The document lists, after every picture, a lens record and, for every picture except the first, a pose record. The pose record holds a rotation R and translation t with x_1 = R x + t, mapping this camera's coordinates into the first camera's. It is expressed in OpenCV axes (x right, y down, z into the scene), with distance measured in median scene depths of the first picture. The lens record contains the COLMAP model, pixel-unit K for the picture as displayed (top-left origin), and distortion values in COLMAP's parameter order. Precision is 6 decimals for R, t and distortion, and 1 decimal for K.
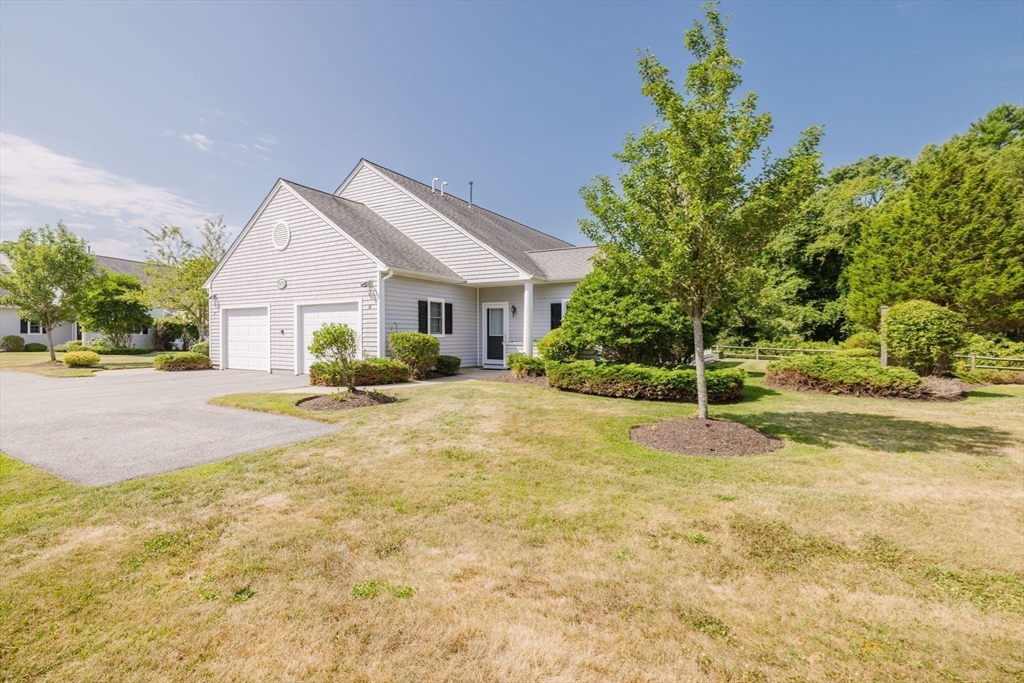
lens RADIAL K [[499.8, 0, 509.6], [0, 499.8, 340.2], [0, 0, 1]] dist [-0.006316, -0.000278]
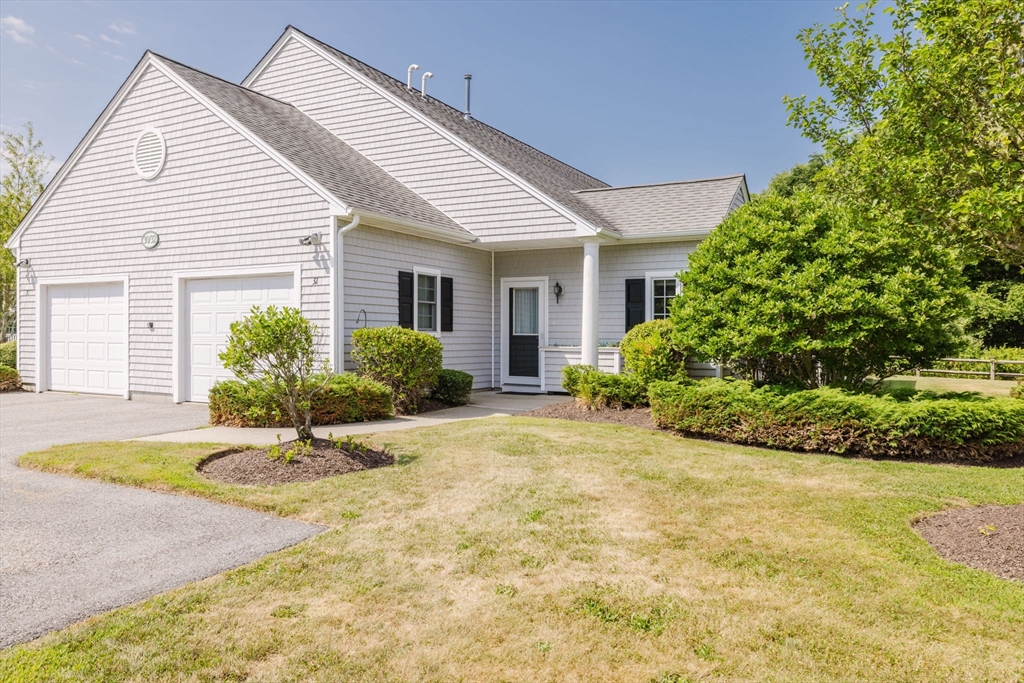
lens RADIAL K [[770.8, 0, 512.9], [0, 770.8, 344.9], [0, 0, 1]] dist [0.000706, 0.000578]
pose [[0.999455, 0.005178, 0.032587, -0.088220], [-0.005258, 0.999983, 0.002352, 0.000727], [-0.032574, -0.002522, 0.999466, 0.139008]]
